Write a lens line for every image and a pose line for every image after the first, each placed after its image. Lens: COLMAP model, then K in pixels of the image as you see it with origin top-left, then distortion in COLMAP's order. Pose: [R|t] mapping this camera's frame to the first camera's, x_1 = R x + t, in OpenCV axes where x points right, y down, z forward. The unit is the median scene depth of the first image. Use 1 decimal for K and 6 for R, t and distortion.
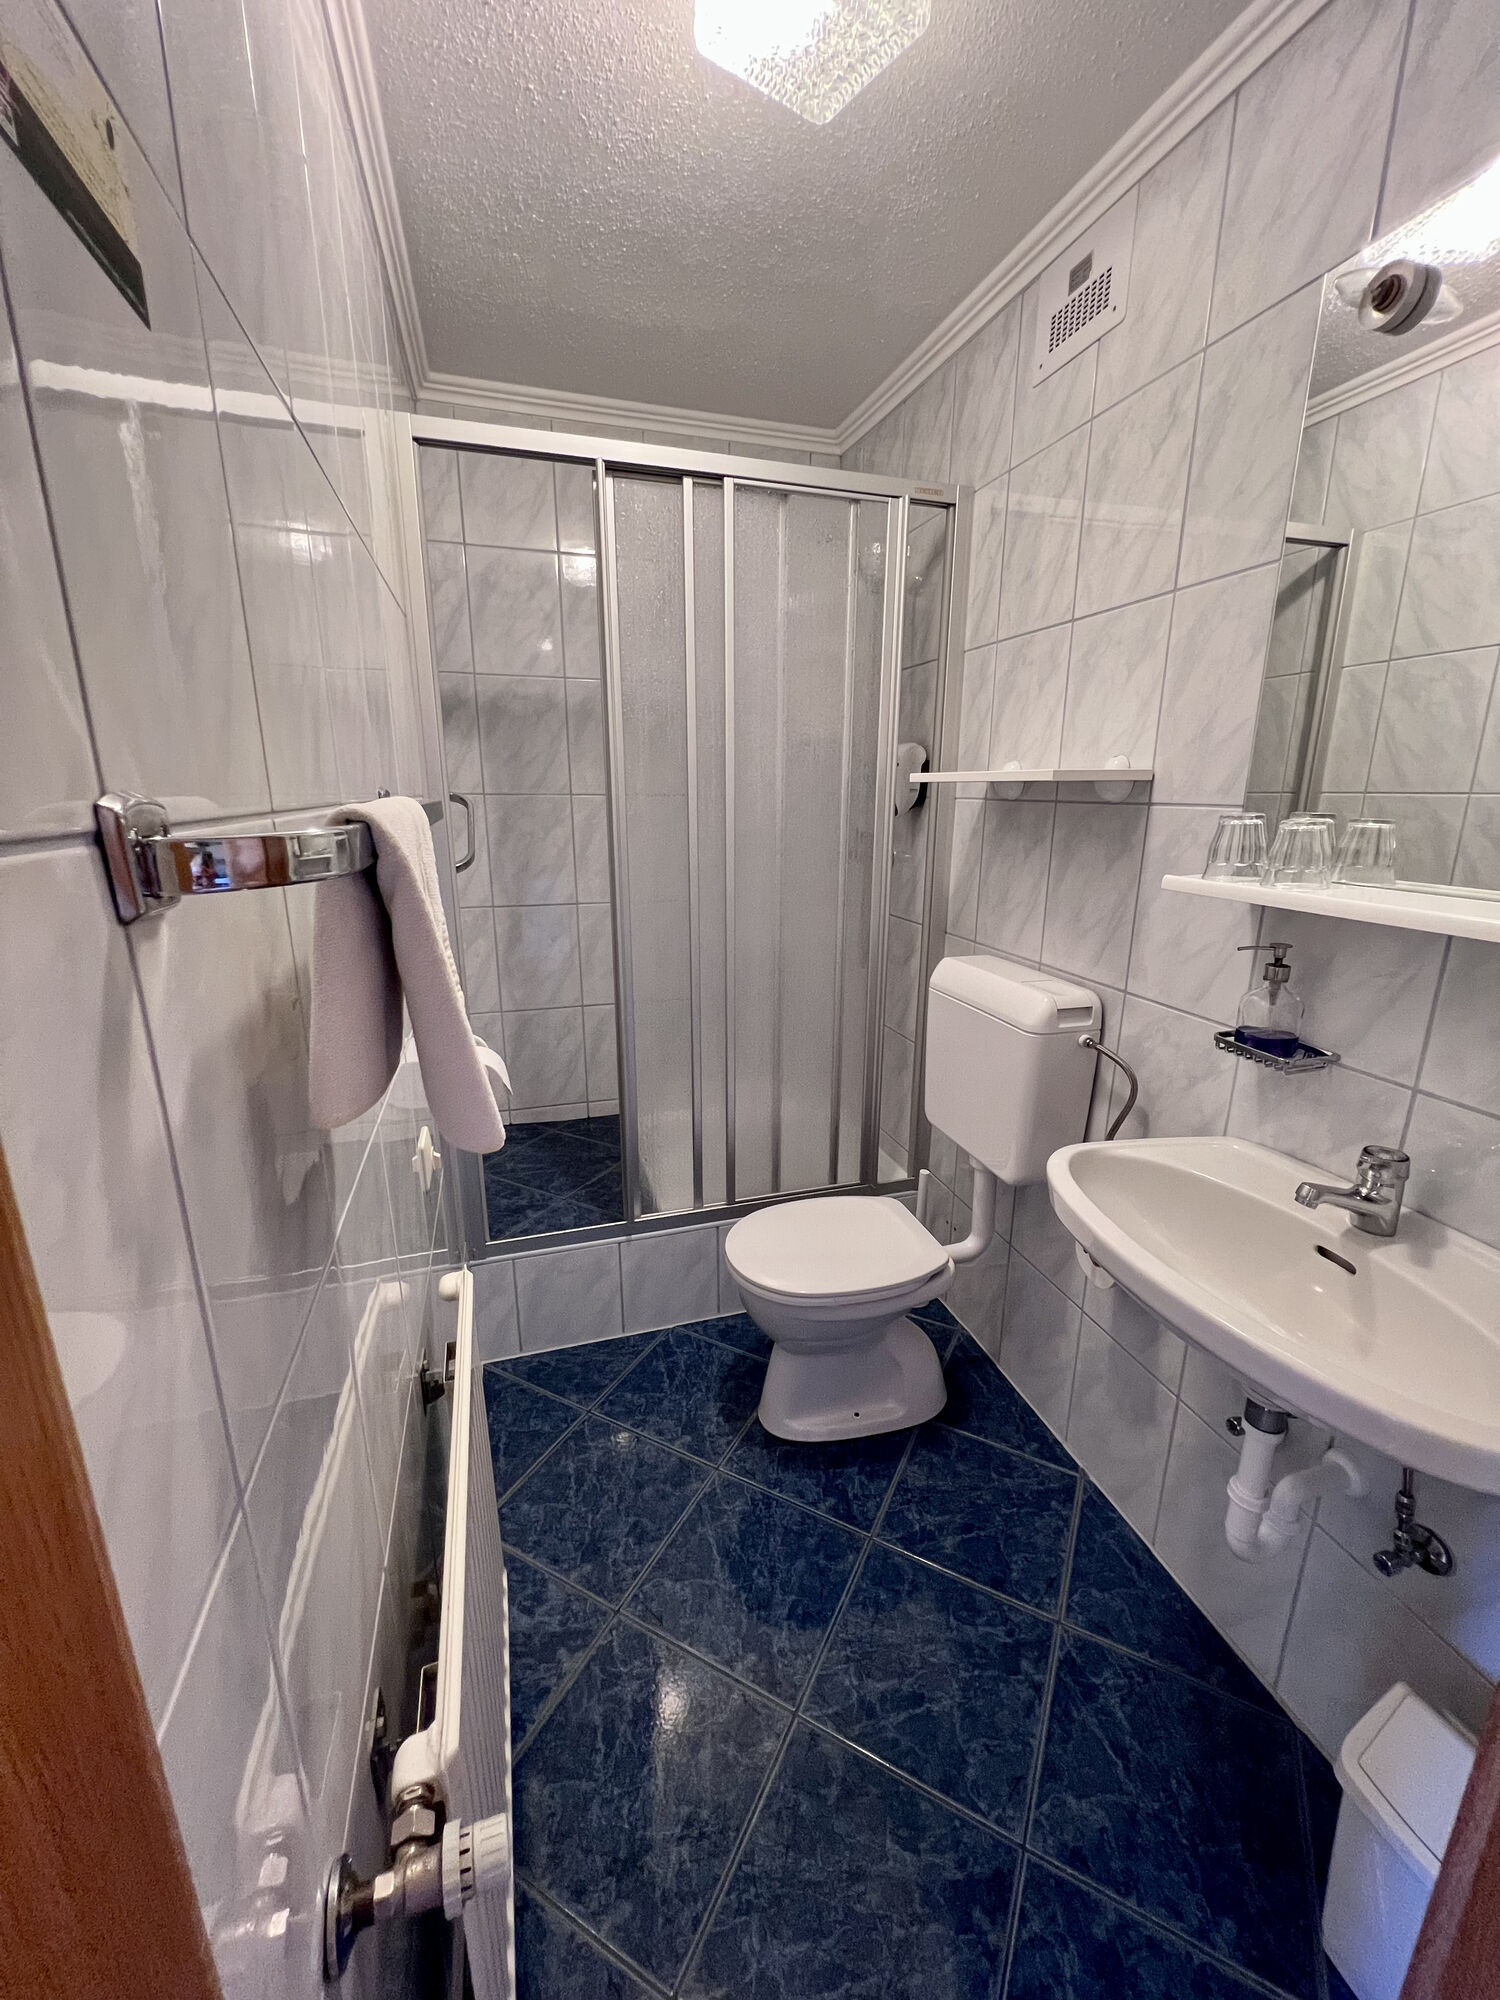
lens RADIAL K [[799.0, 0, 754.7], [0, 799.0, 1004.9], [0, 0, 1]] dist [-0.007909, 0.001702]
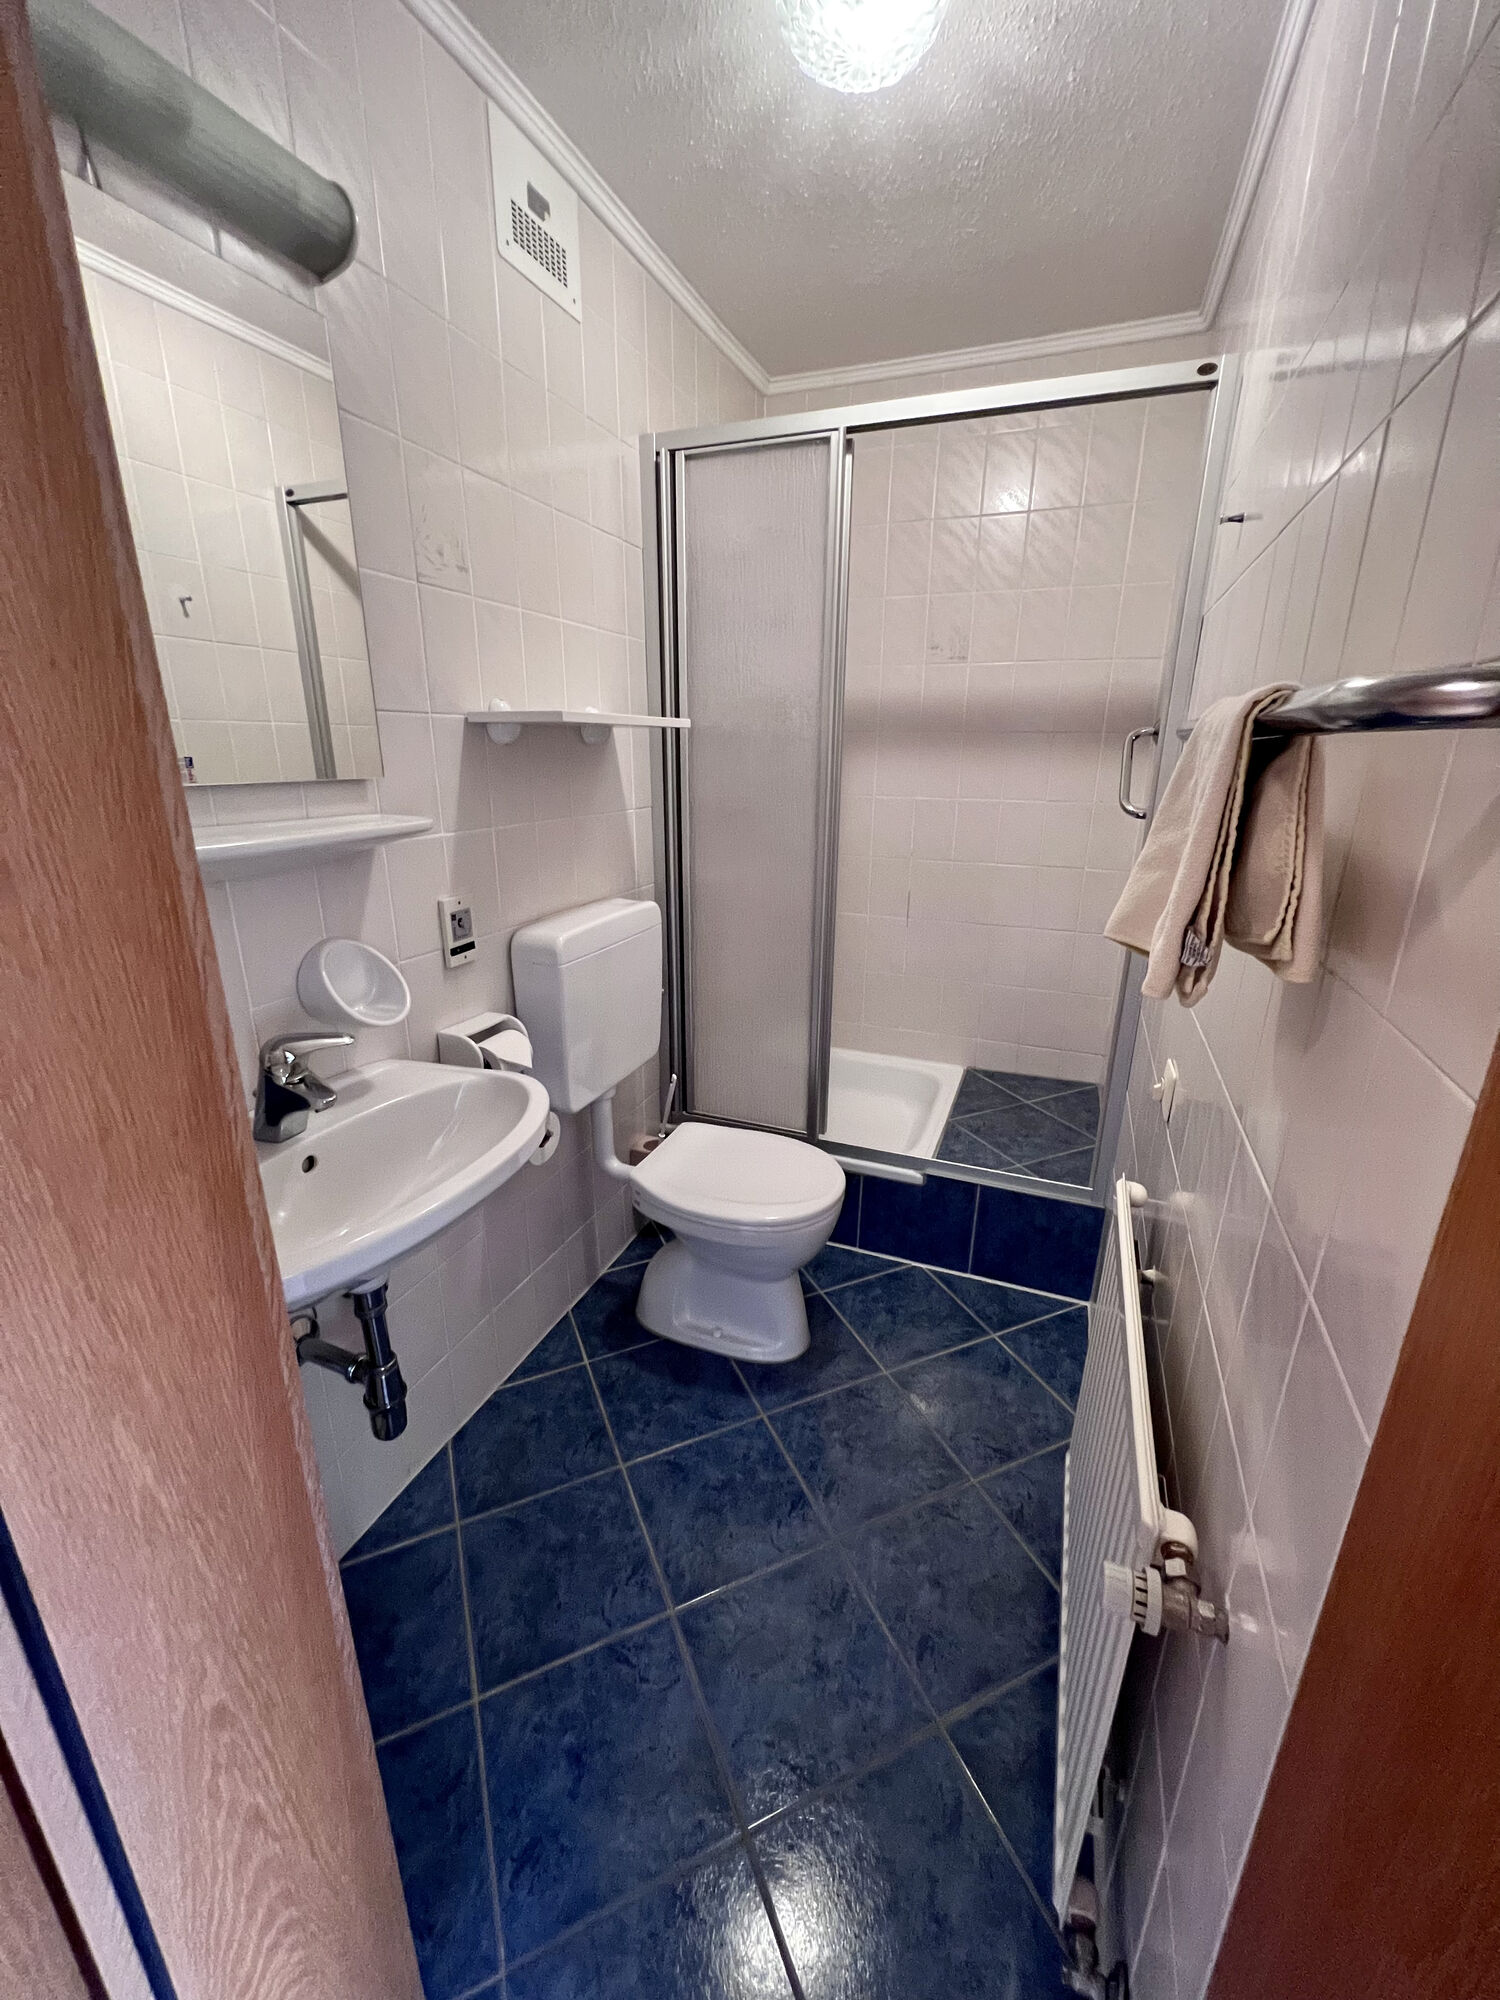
lens RADIAL K [[799.0, 0, 752.6], [0, 799.0, 994.3], [0, 0, 1]] dist [-0.007909, 0.001702]
pose [[-0.776146, -0.204912, 0.596329, -0.572273], [0.136136, 0.868963, 0.475783, -0.481208], [-0.615682, 0.450459, -0.646547, 1.856689]]
